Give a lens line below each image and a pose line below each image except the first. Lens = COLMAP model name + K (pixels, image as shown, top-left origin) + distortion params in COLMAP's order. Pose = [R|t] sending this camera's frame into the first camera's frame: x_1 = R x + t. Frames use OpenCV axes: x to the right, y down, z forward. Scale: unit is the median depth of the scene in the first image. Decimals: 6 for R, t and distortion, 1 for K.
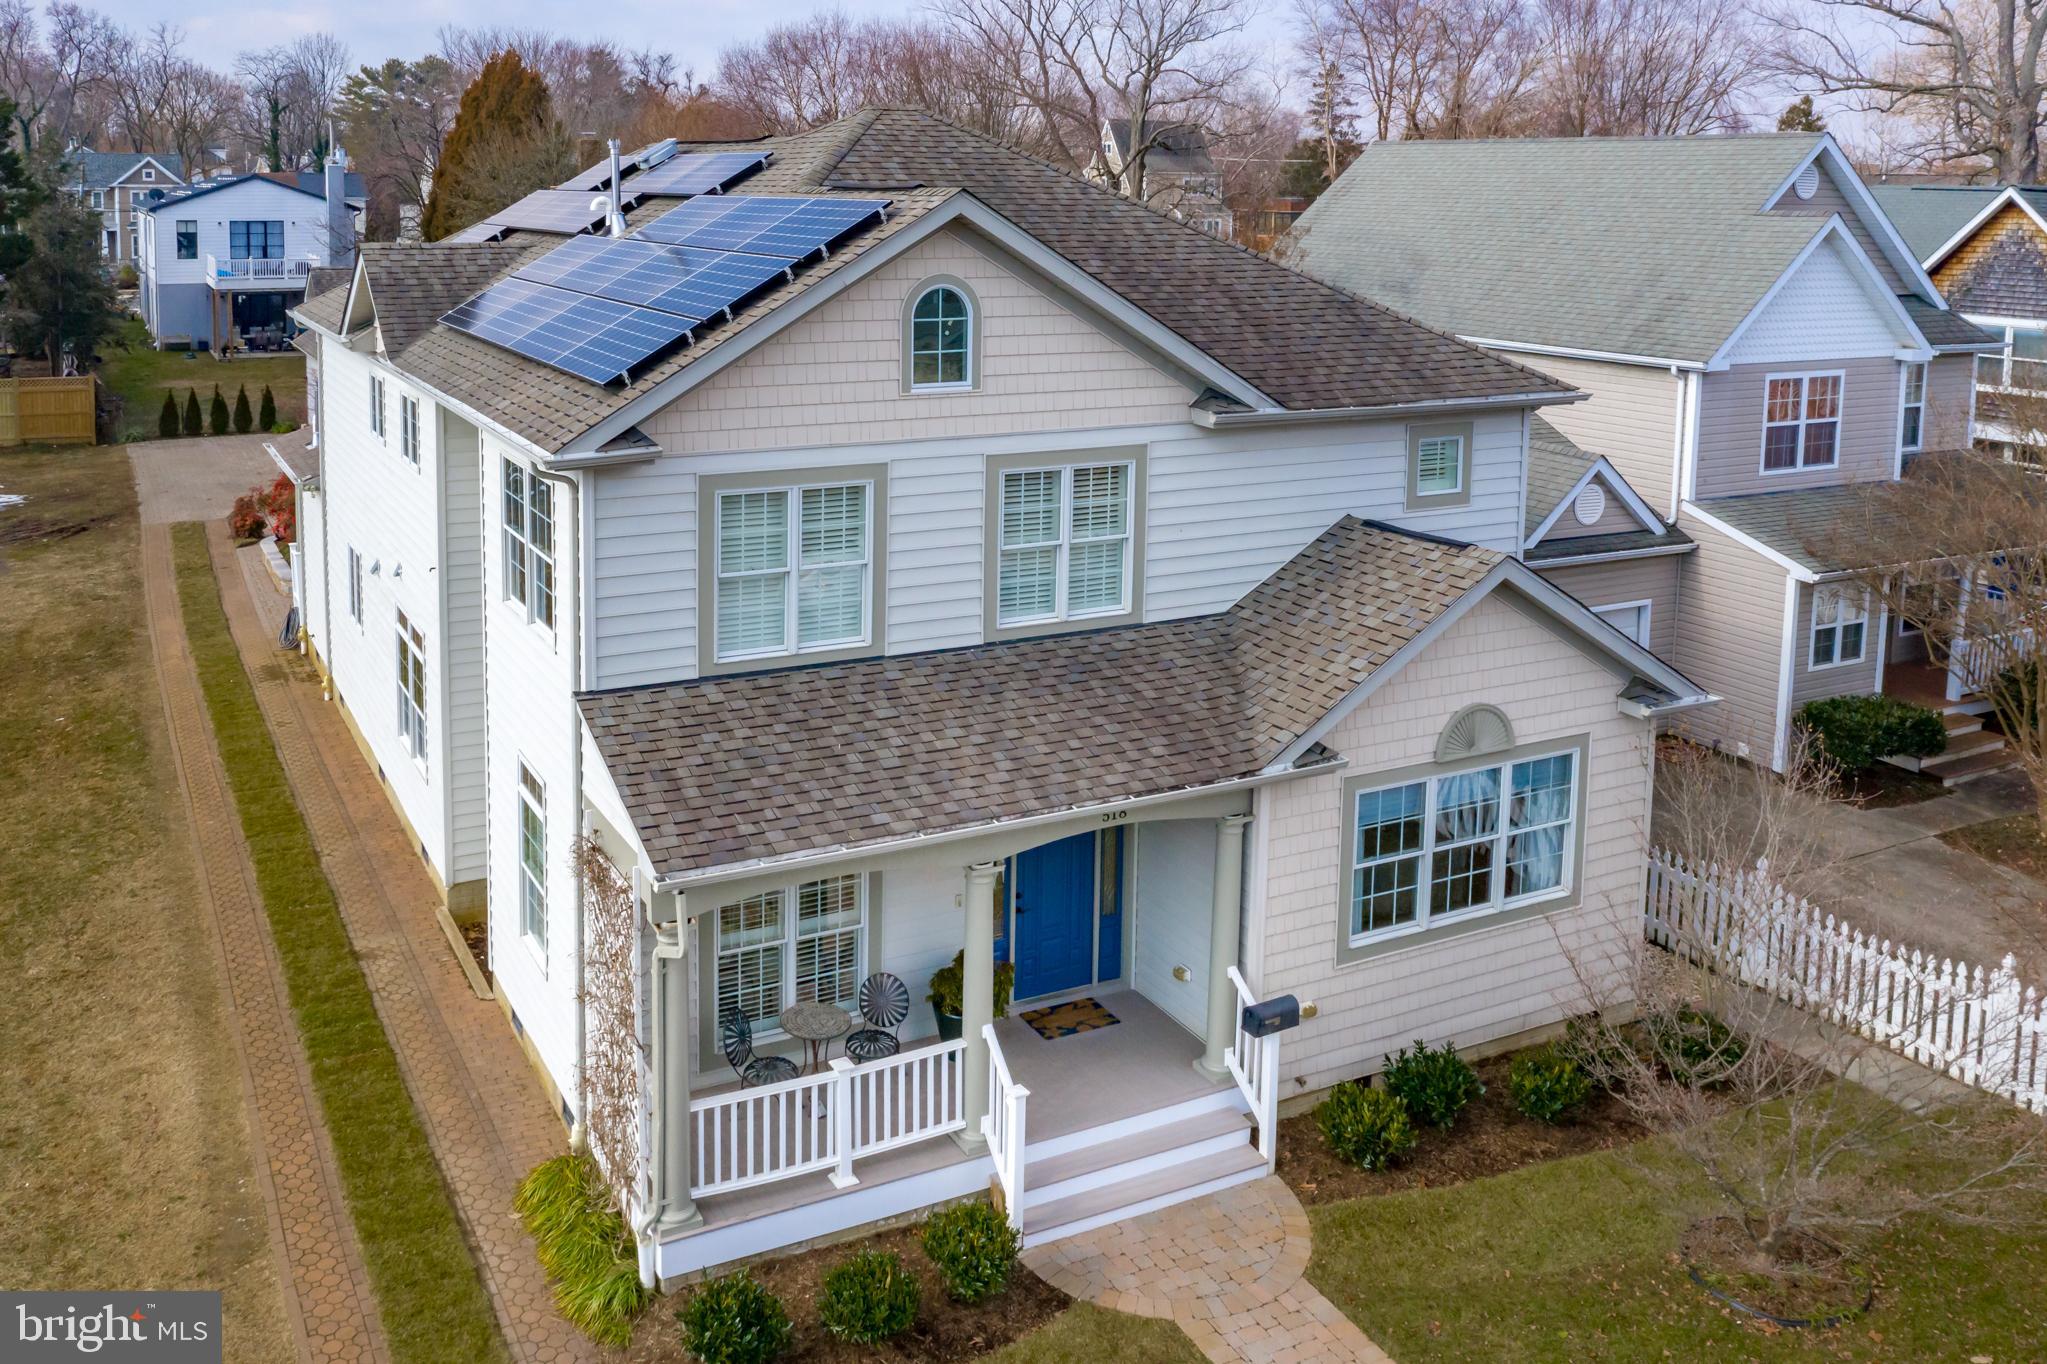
lens RADIAL K [[1546.8, 0, 930.0], [0, 1546.8, 432.8], [0, 0, 1]] dist [-0.019679, -0.000836]
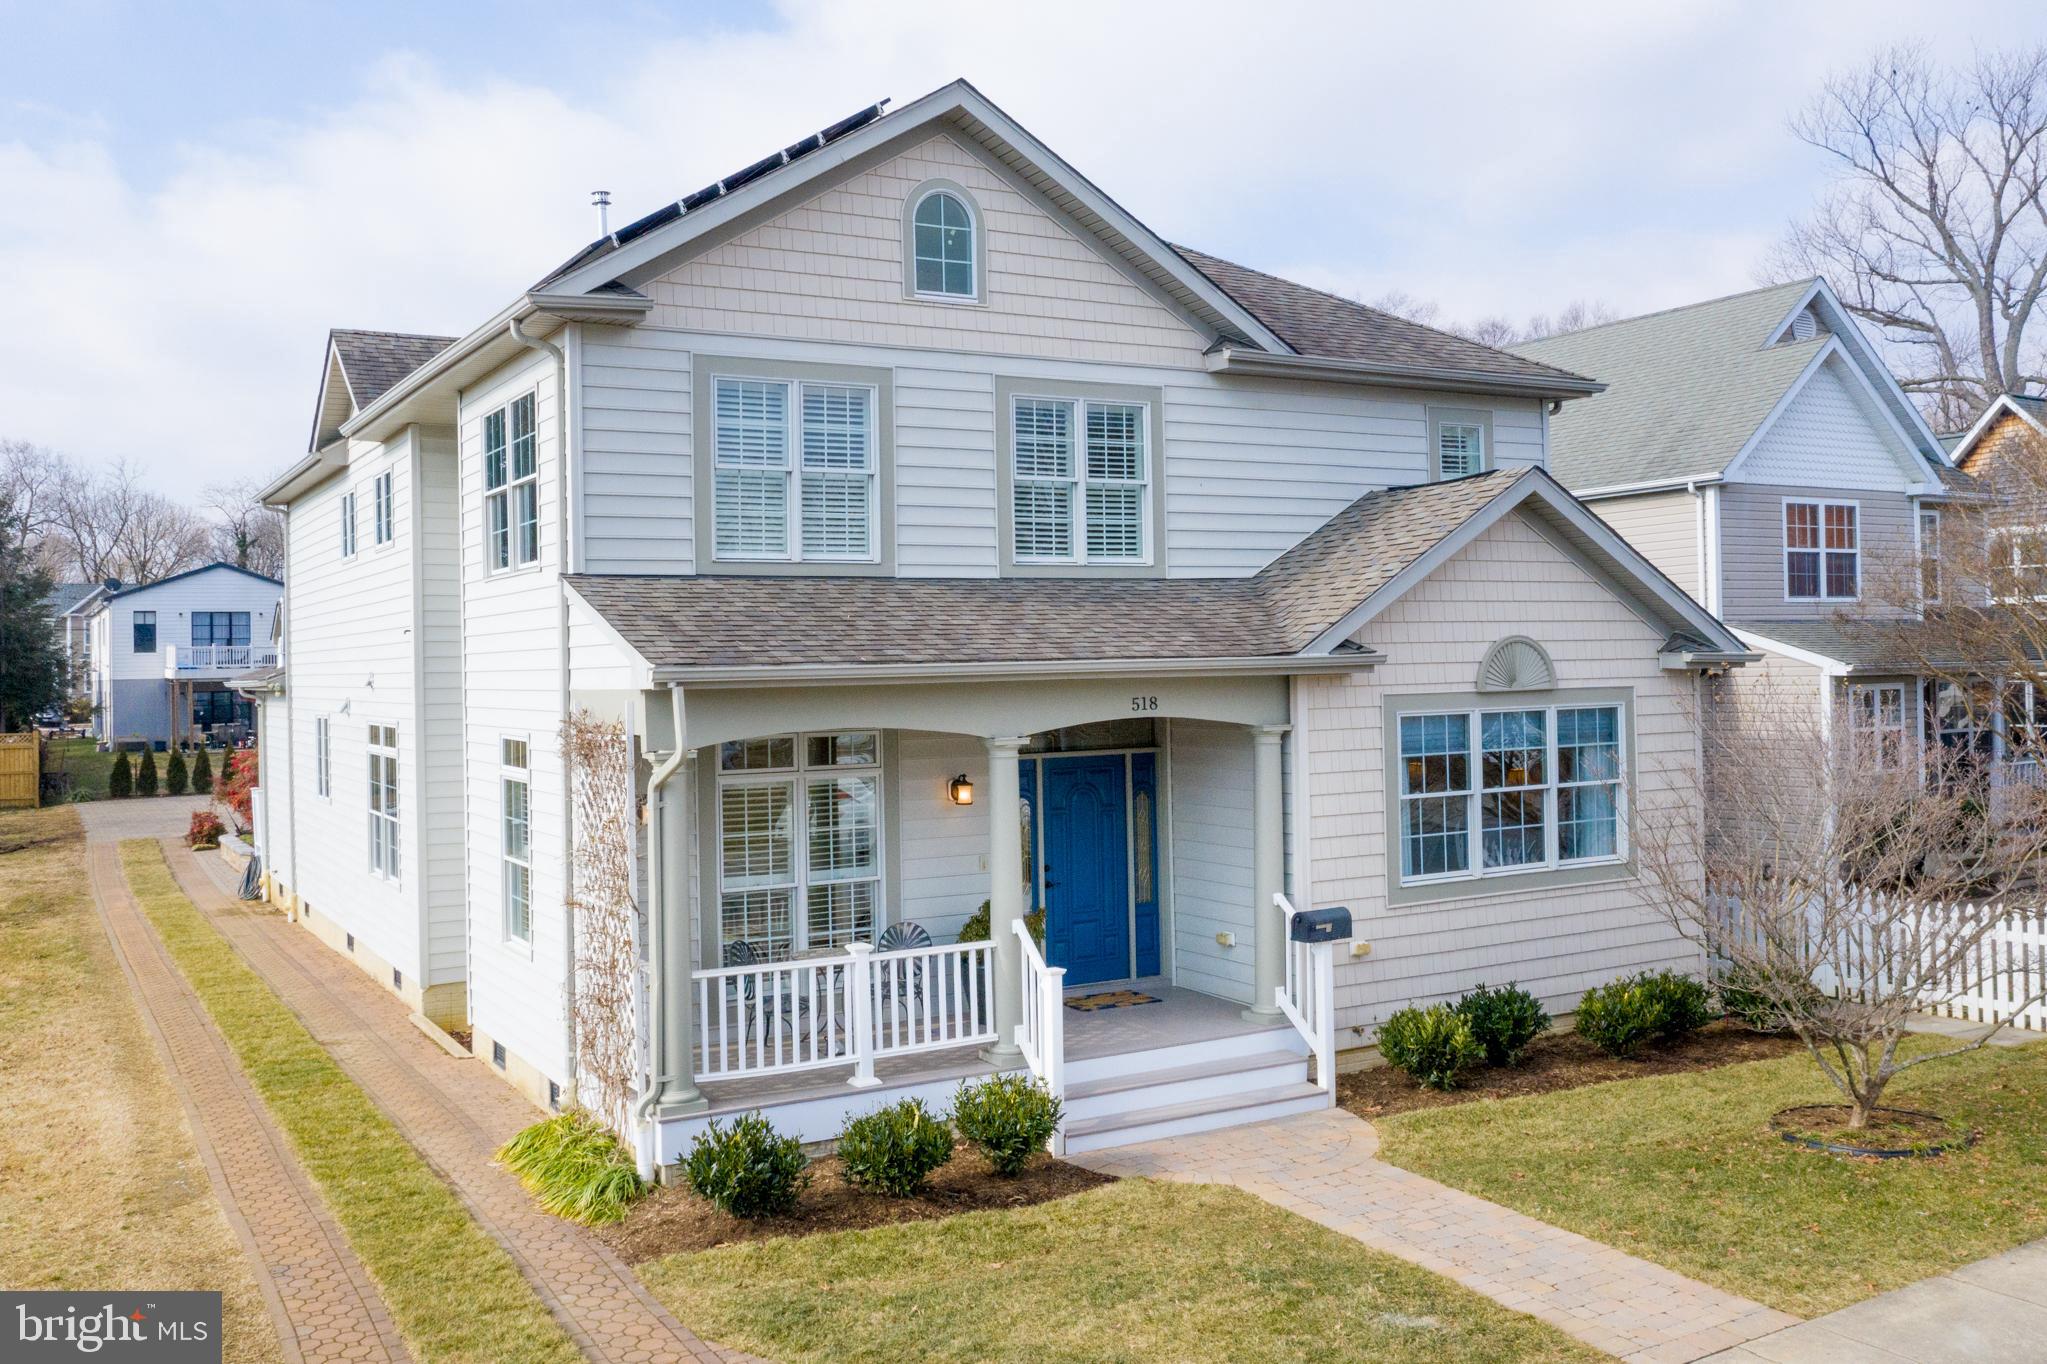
lens RADIAL K [[1613.7, 0, 1035.7], [0, 1613.7, 674.5], [0, 0, 1]] dist [-0.028794, 0.009523]
pose [[0.997642, -0.031595, 0.060935, -0.005237], [0.038222, 0.993102, -0.110852, 0.305163], [-0.057012, 0.112919, 0.991967, 0.025573]]
